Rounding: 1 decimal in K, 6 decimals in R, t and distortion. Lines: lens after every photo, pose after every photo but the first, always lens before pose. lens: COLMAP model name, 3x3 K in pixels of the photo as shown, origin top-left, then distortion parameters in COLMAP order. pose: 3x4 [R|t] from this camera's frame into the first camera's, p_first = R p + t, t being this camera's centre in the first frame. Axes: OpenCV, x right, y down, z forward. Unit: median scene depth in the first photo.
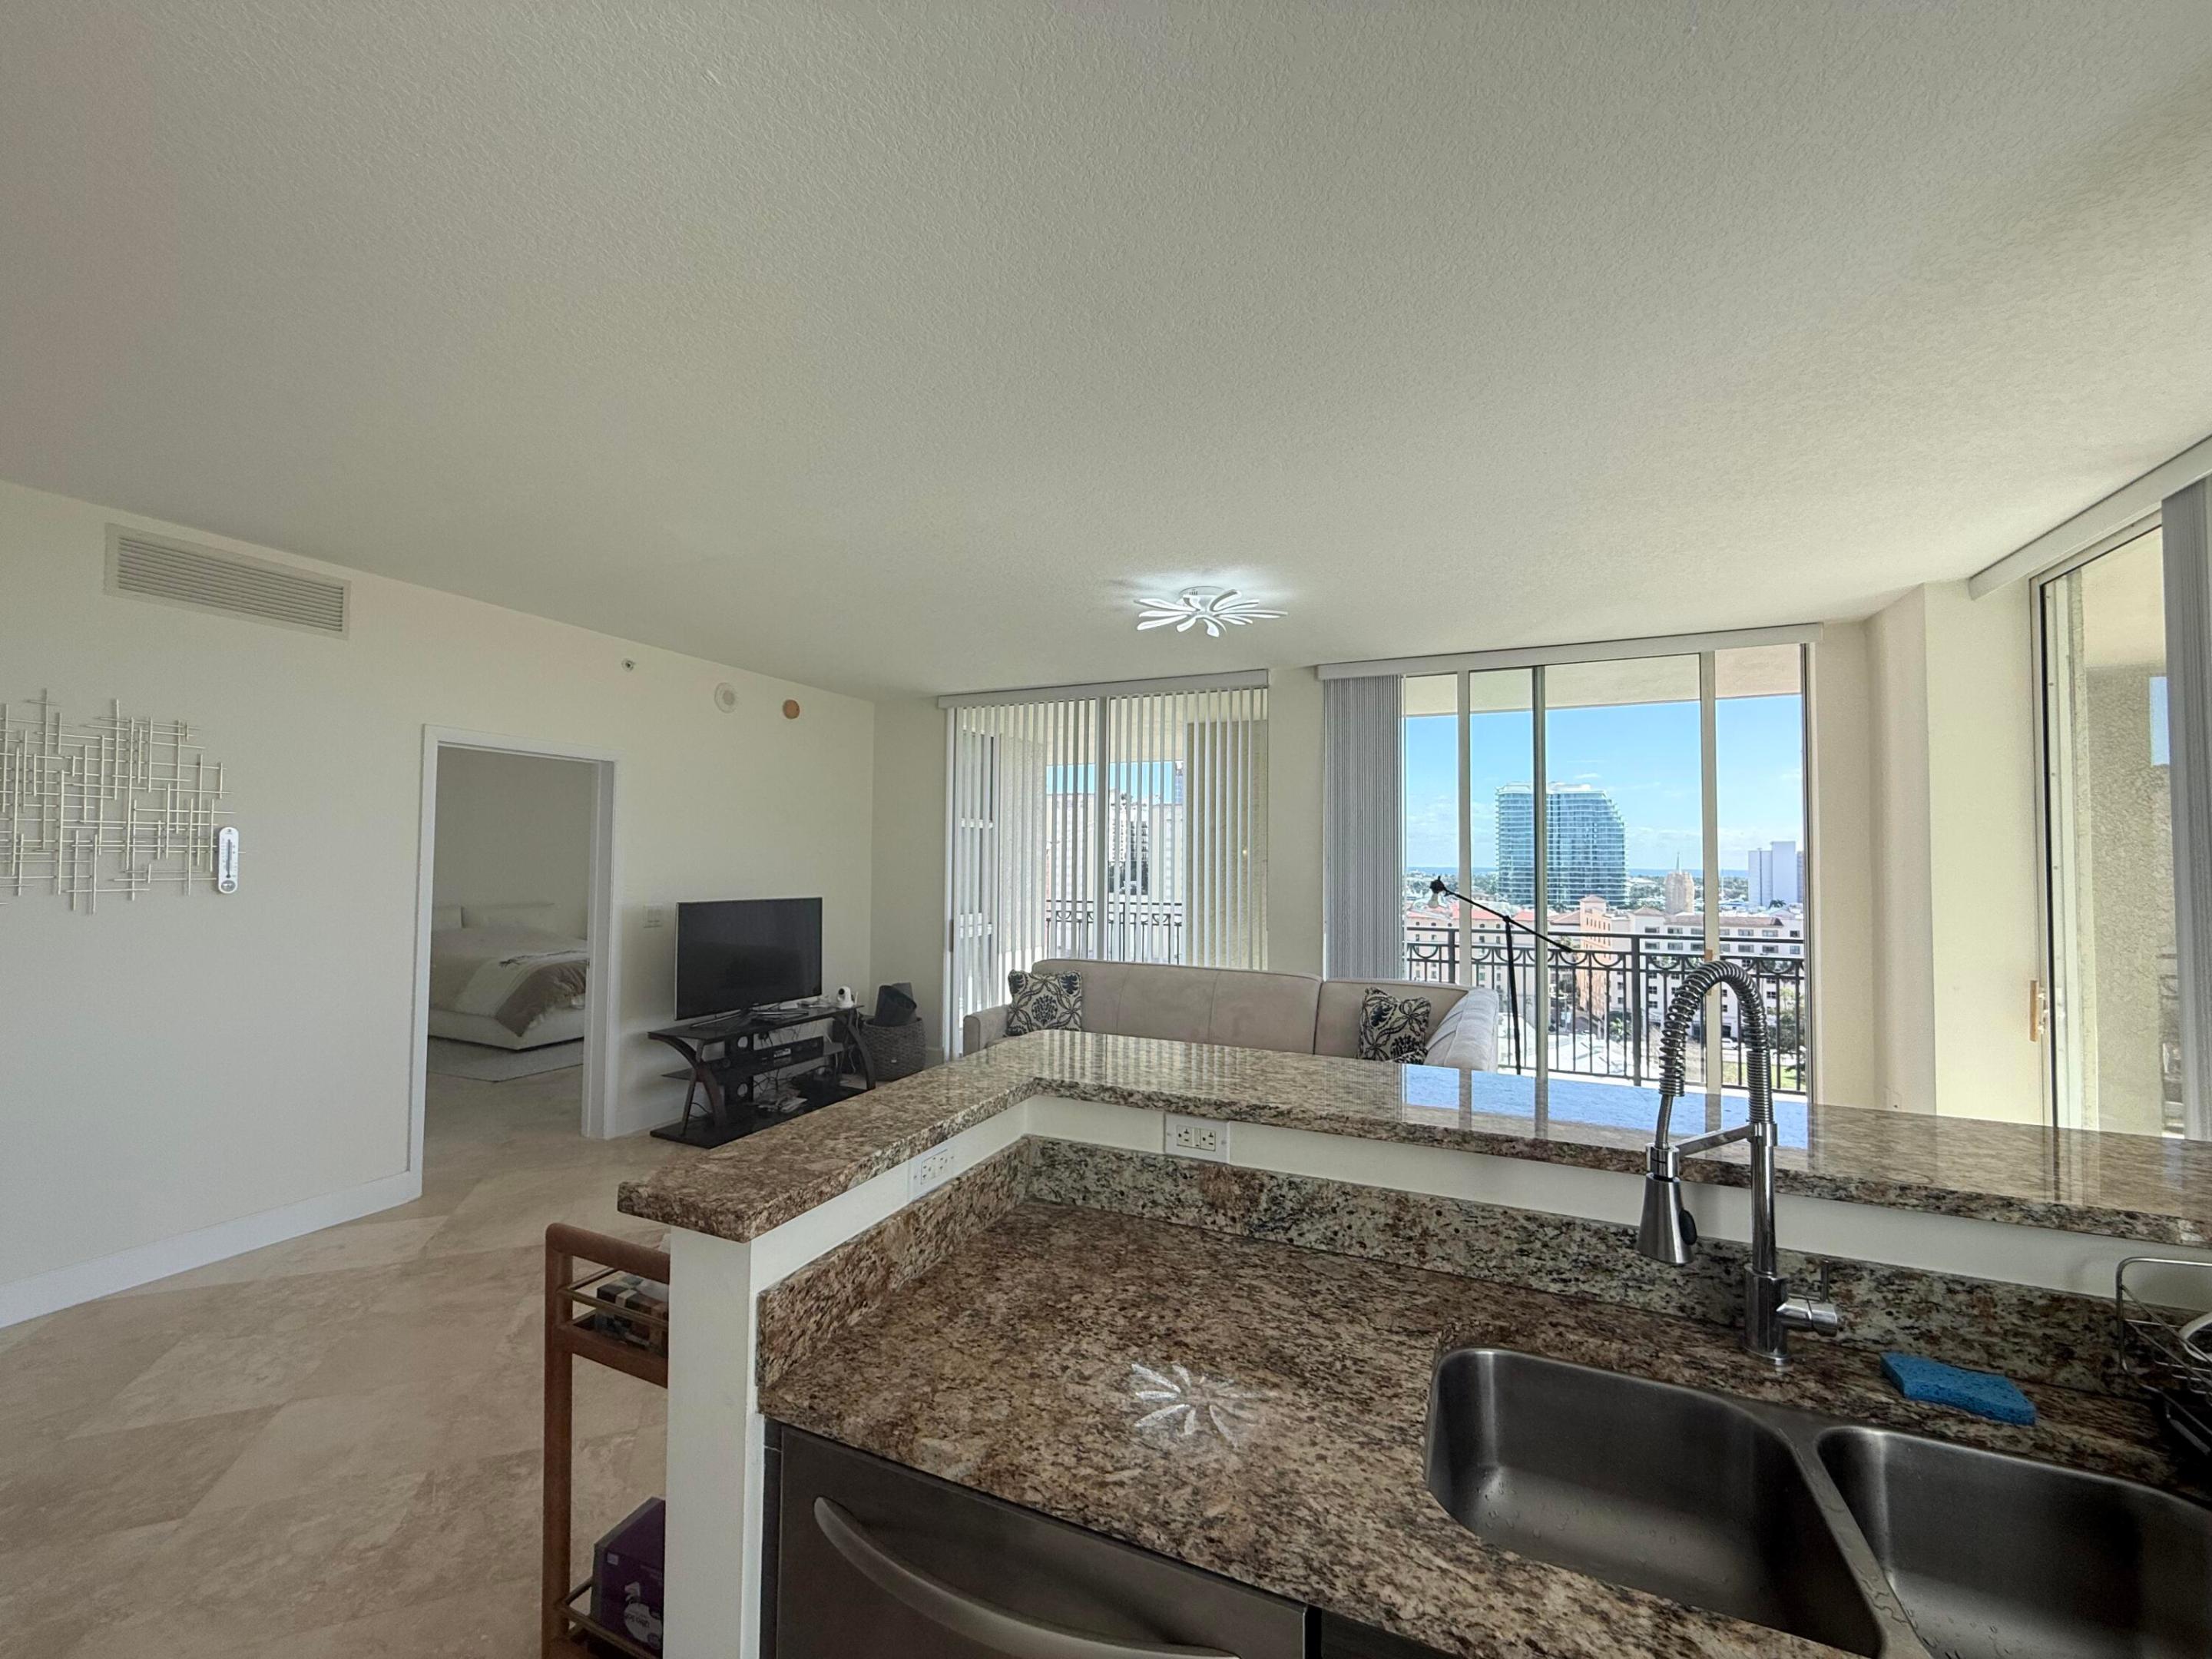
lens RADIAL K [[879.4, 0, 1097.0], [0, 879.4, 832.5], [0, 0, 1]] dist [0.000945, -0.000552]
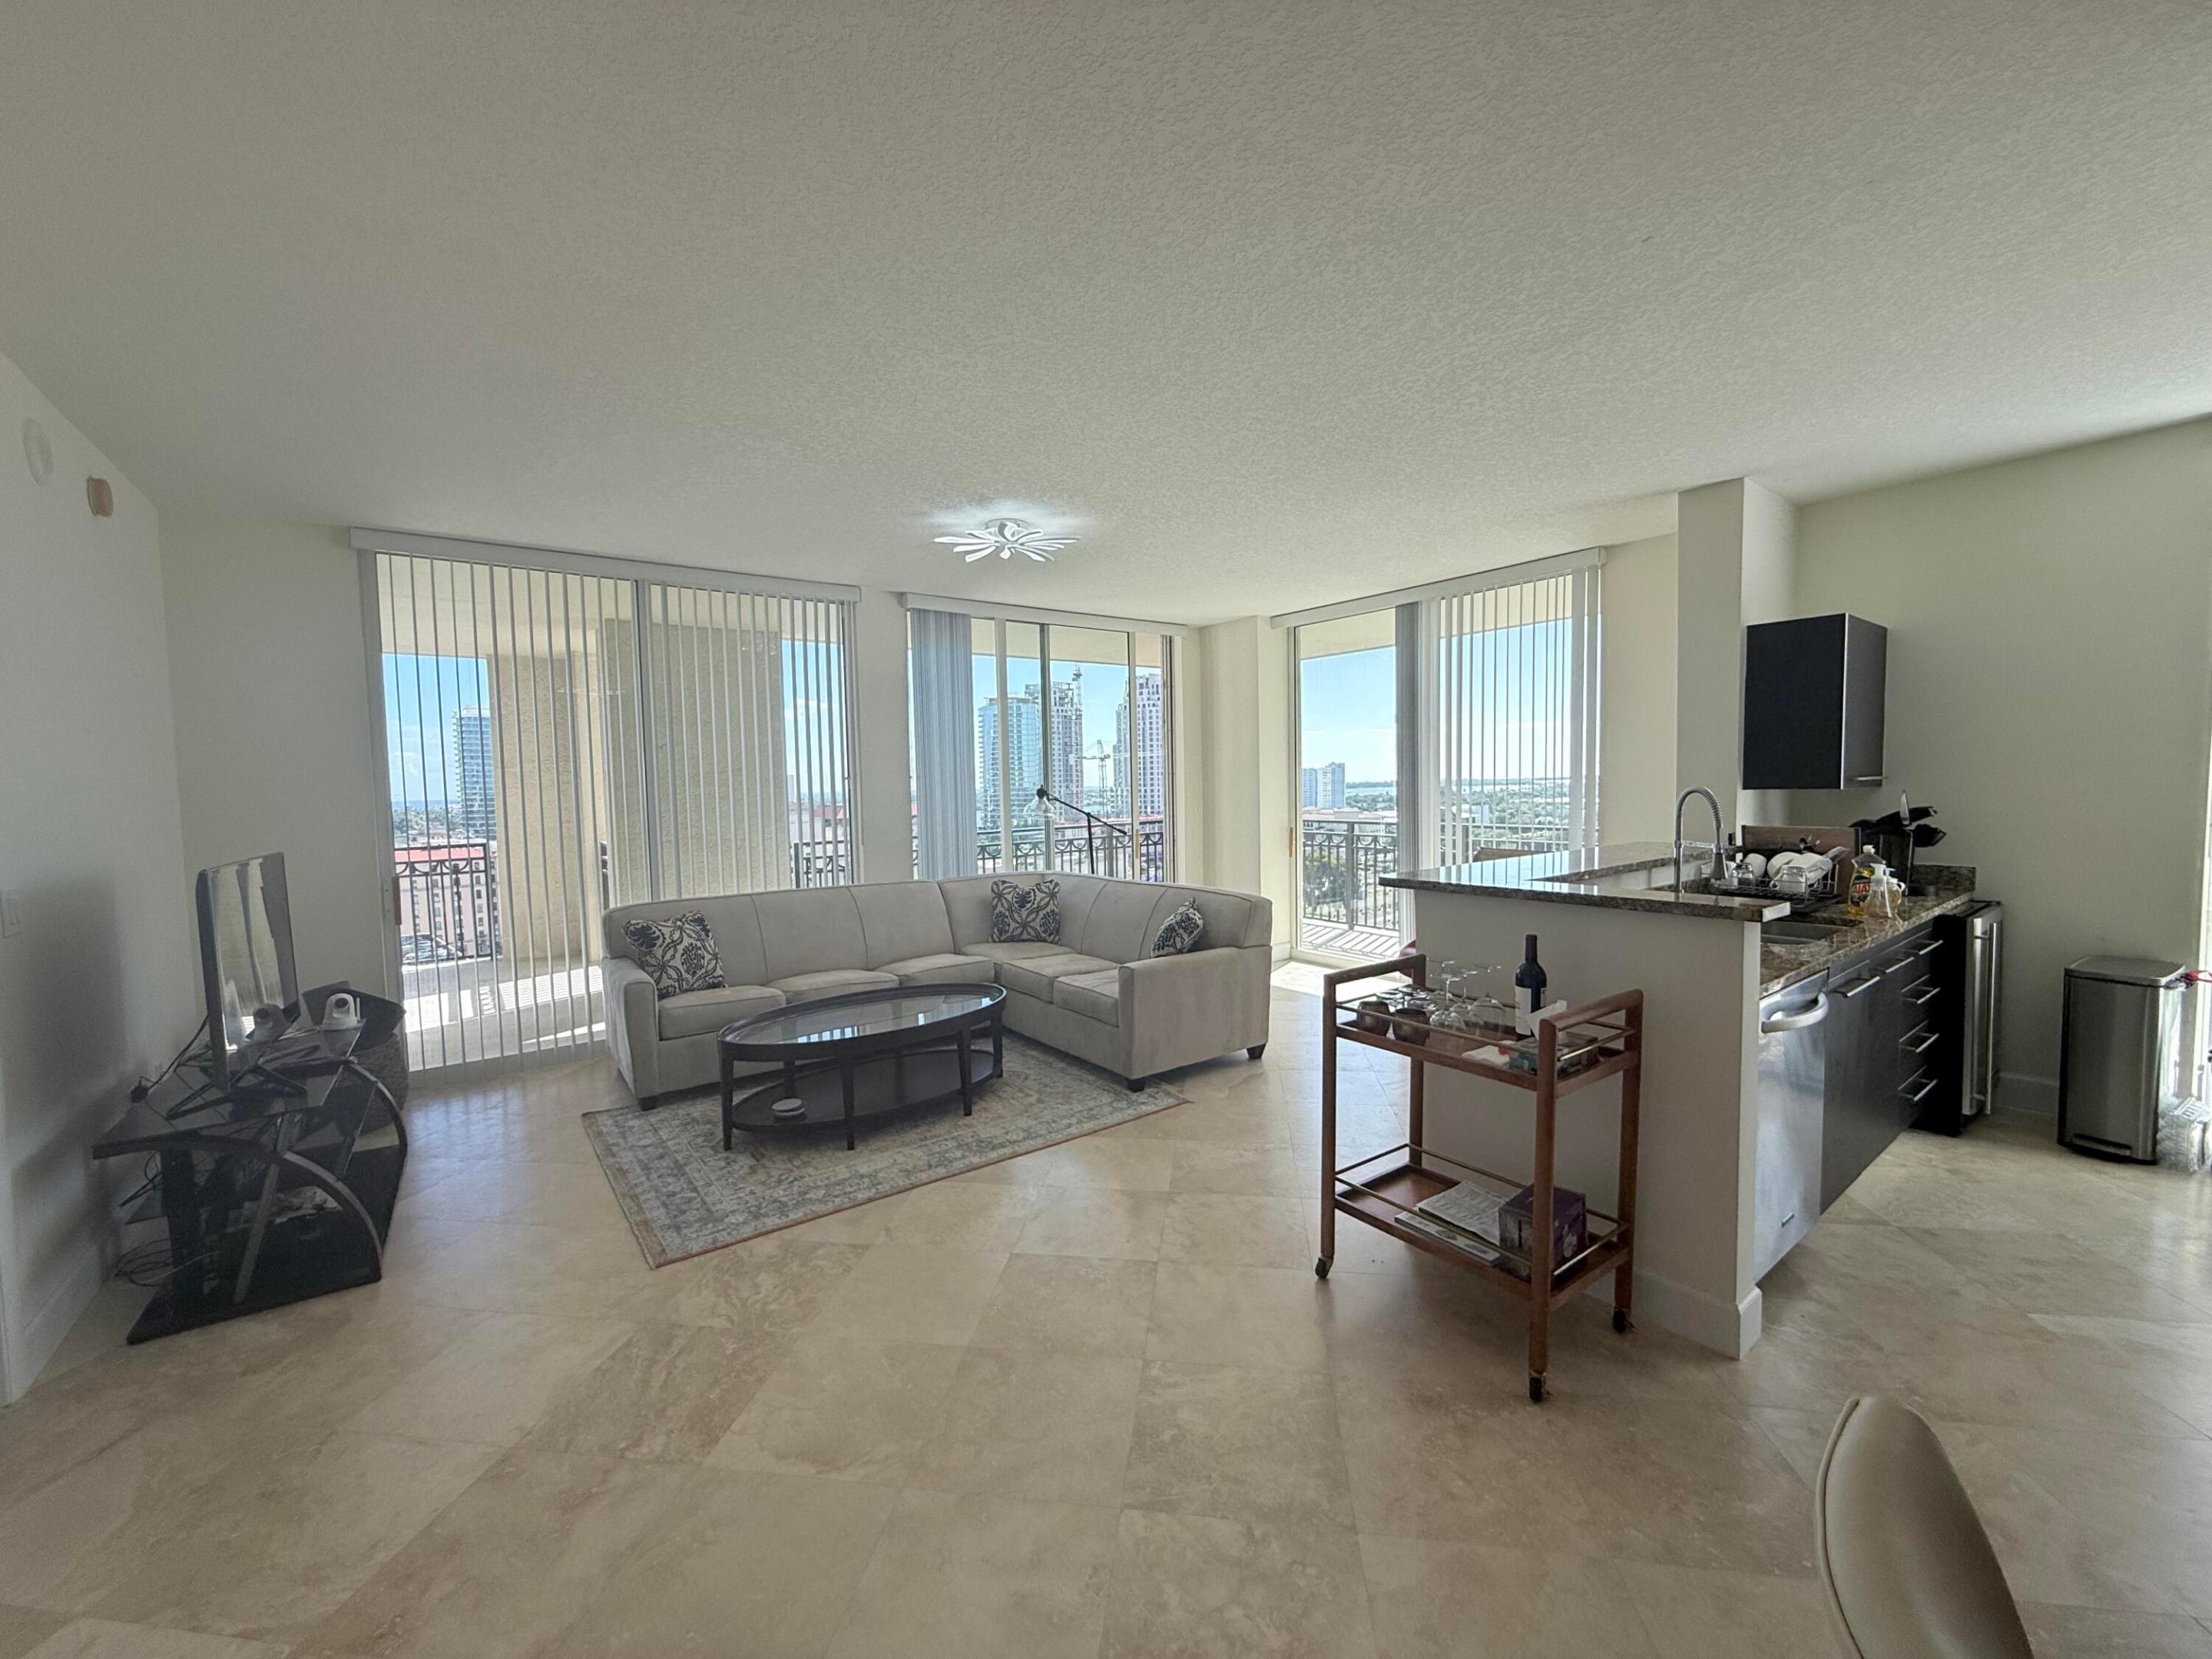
lens RADIAL K [[879.4, 0, 1103.0], [0, 879.4, 832.8], [0, 0, 1]] dist [0.000945, -0.000552]
pose [[0.487819, -0.068553, 0.870249, -0.620639], [-0.001956, 0.996823, 0.079620, 0.015717], [-0.872943, -0.040542, 0.486135, 0.278688]]
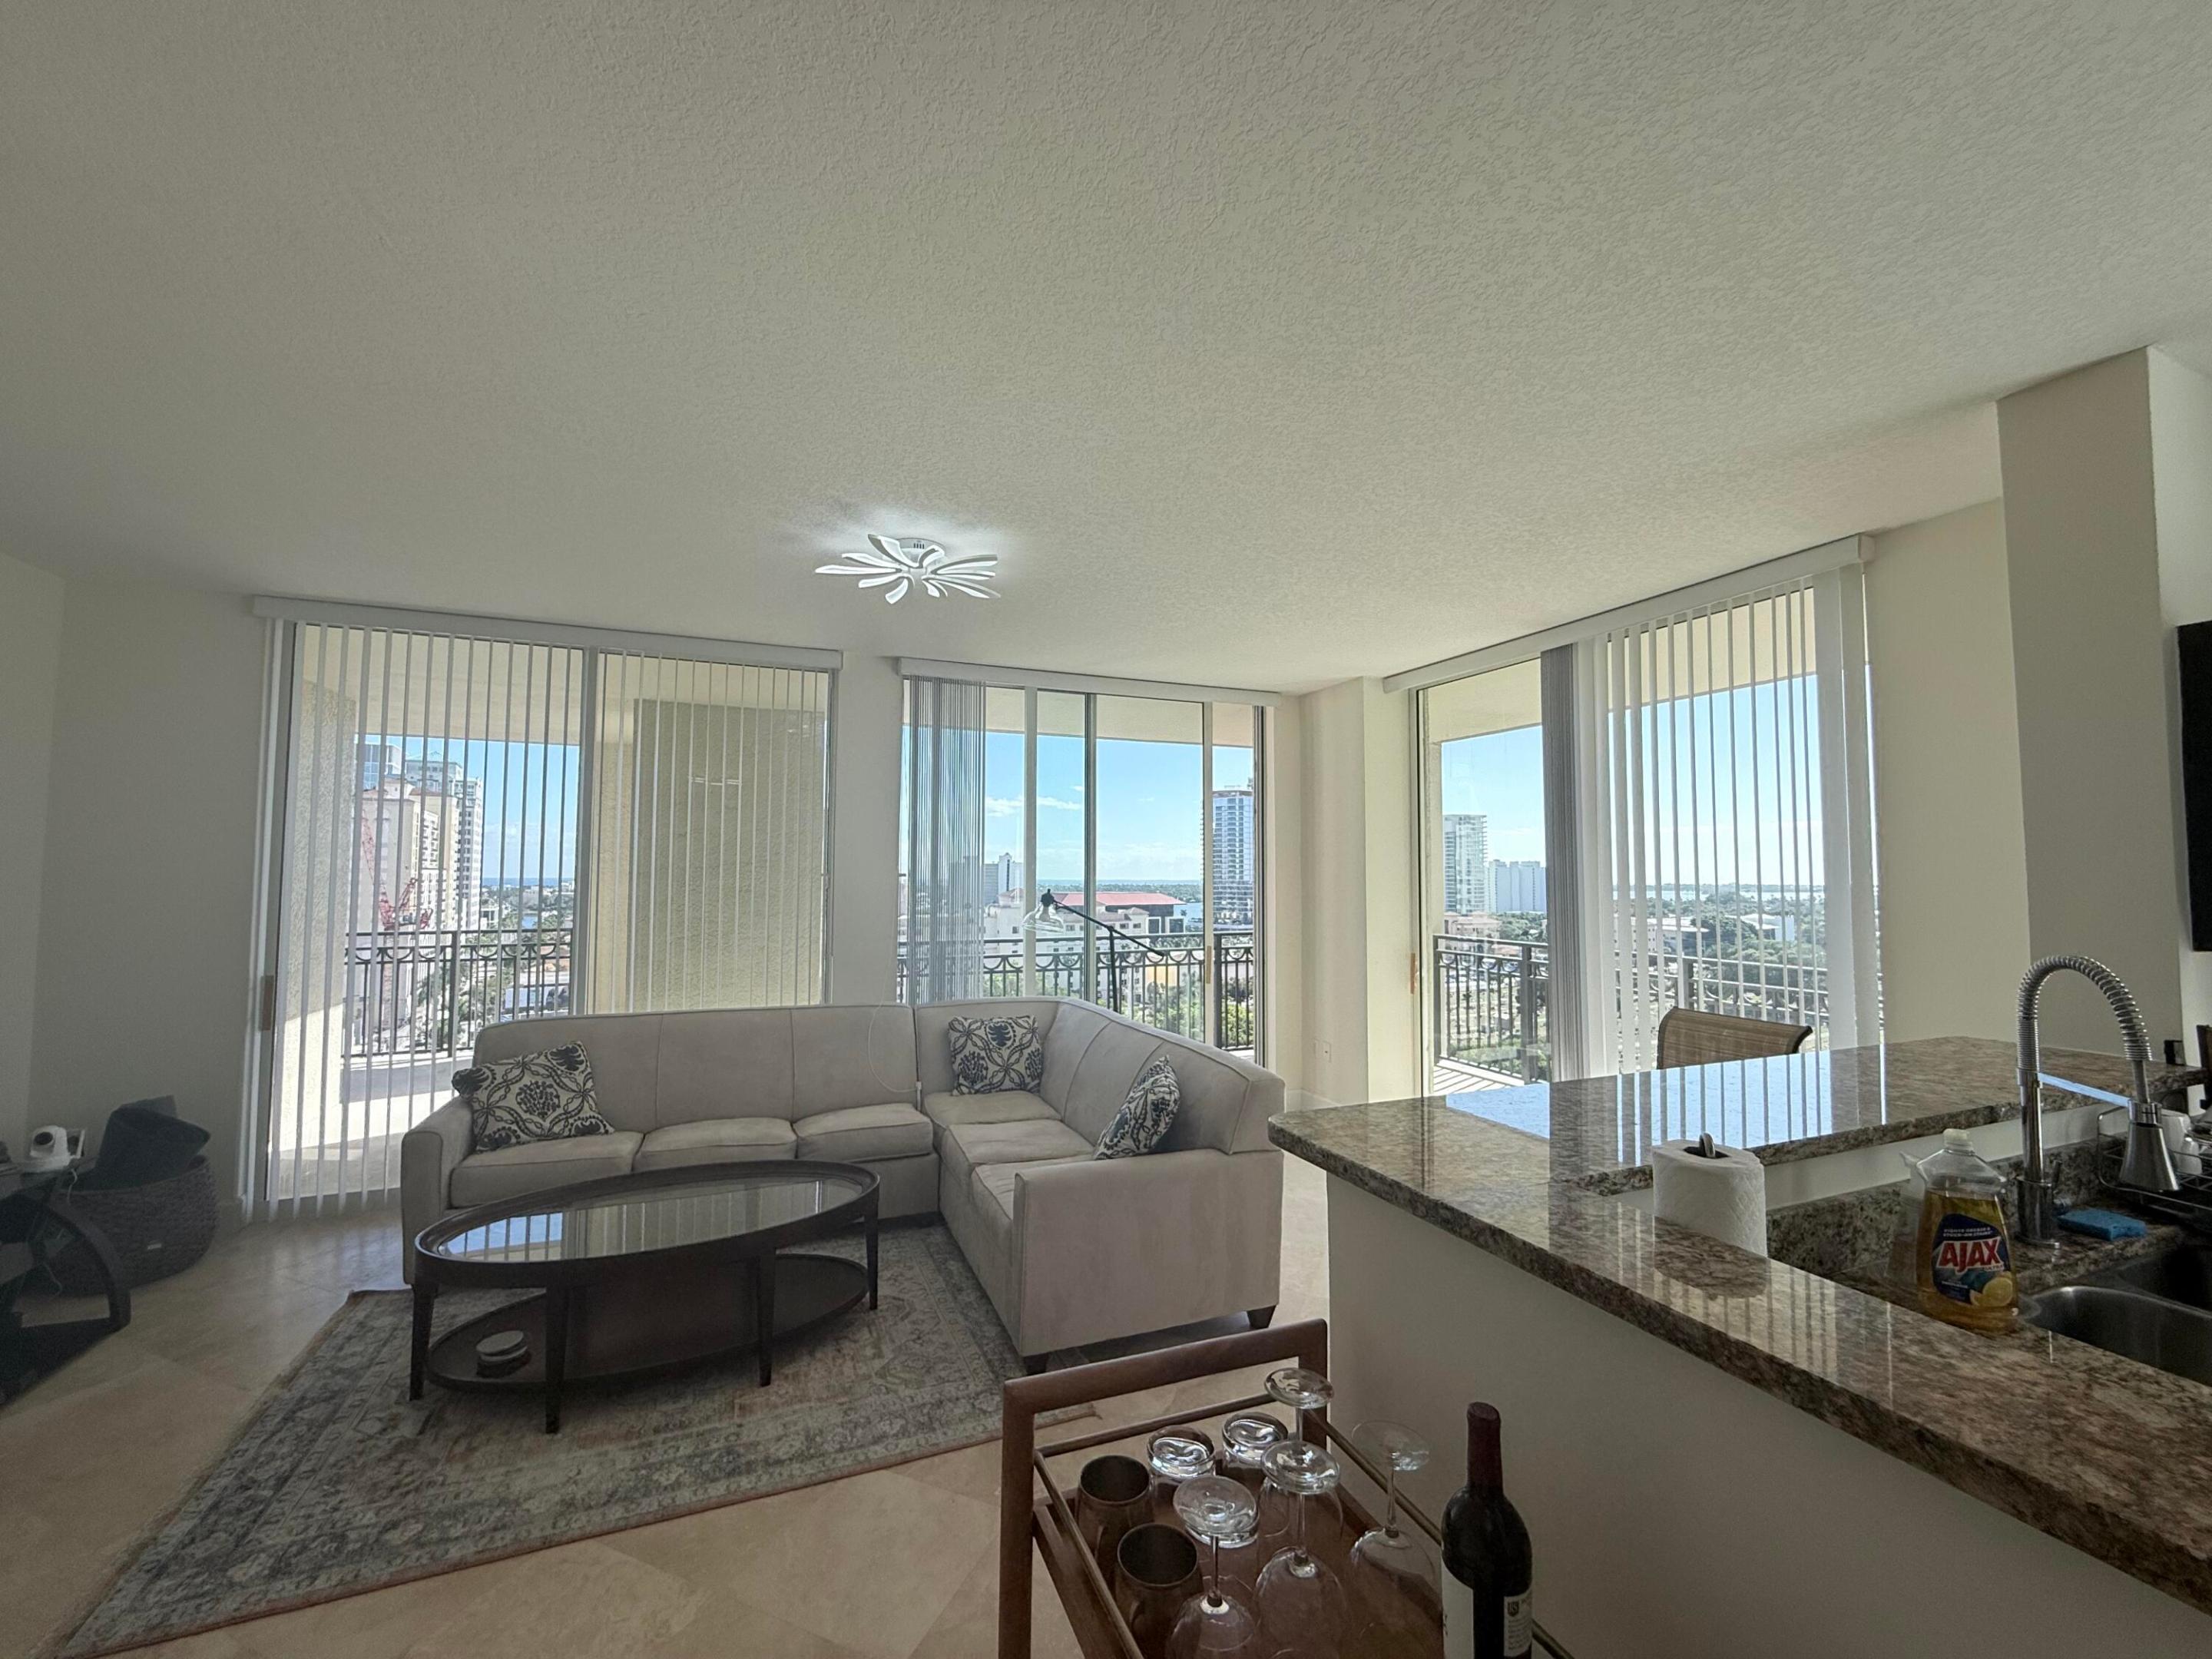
lens RADIAL K [[879.4, 0, 1102.2], [0, 879.4, 833.3], [0, 0, 1]] dist [0.000945, -0.000552]
pose [[0.689826, 0.030245, 0.723343, -0.270625], [-0.021562, 0.999542, -0.021230, 0.005204], [-0.723654, -0.000952, 0.690162, 0.243844]]
